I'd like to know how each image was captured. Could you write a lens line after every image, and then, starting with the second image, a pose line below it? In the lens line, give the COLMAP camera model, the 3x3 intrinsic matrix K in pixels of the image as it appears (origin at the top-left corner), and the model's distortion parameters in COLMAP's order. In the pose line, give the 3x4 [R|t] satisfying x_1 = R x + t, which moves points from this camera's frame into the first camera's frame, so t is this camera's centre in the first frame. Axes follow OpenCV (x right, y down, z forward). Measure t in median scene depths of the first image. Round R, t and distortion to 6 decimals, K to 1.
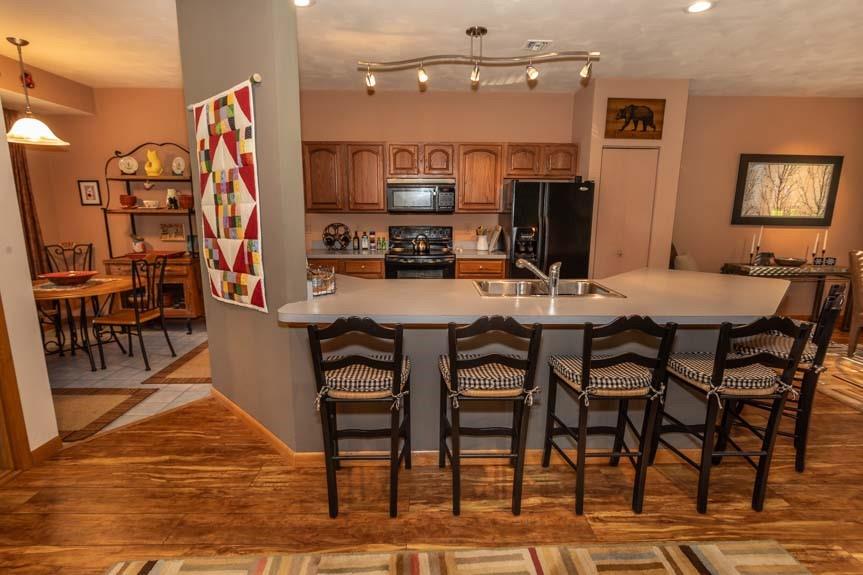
lens RADIAL K [[420.8, 0, 434.9], [0, 420.8, 287.1], [0, 0, 1]] dist [-0.006378, 0.001805]
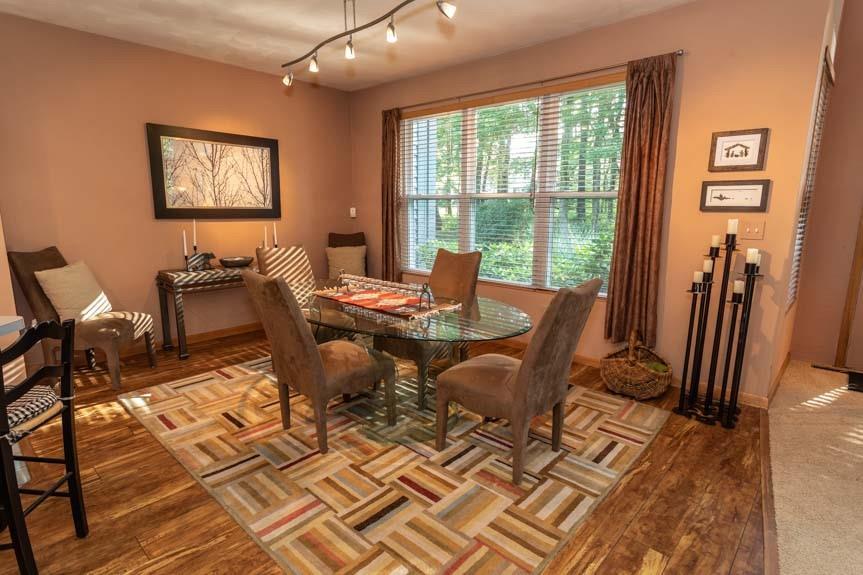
lens RADIAL K [[454.2, 0, 431.9], [0, 454.2, 286.7], [0, 0, 1]] dist [-0.003286, 0.005891]
pose [[0.694803, -0.131705, 0.707038, 0.514546], [0.130038, 0.989892, 0.056606, -0.013127], [-0.707346, 0.052612, 0.704907, 0.102029]]
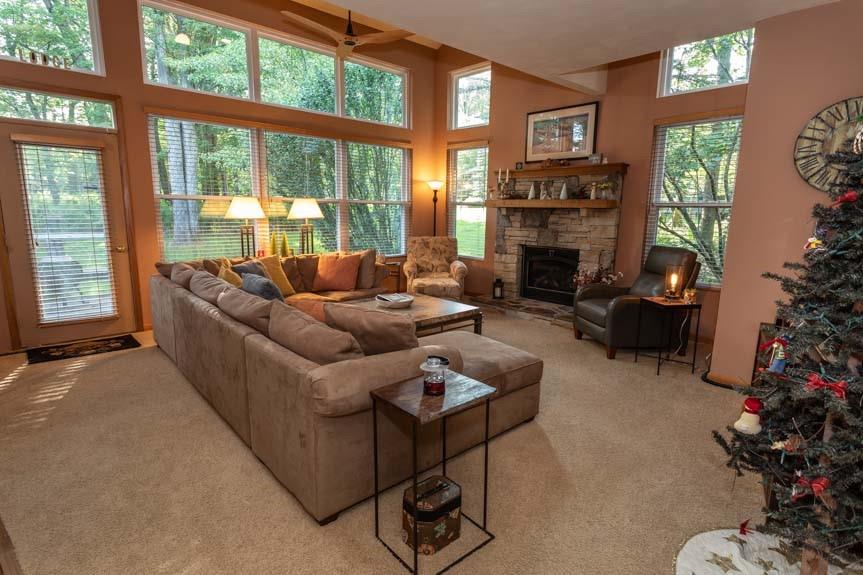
lens RADIAL K [[454.2, 0, 434.3], [0, 454.2, 286.9], [0, 0, 1]] dist [-0.003286, 0.005891]
pose [[-0.667150, -0.144181, 0.730837, 0.402400], [0.115923, 0.949043, 0.293050, -0.010549], [-0.735848, 0.280230, -0.616441, 0.080636]]
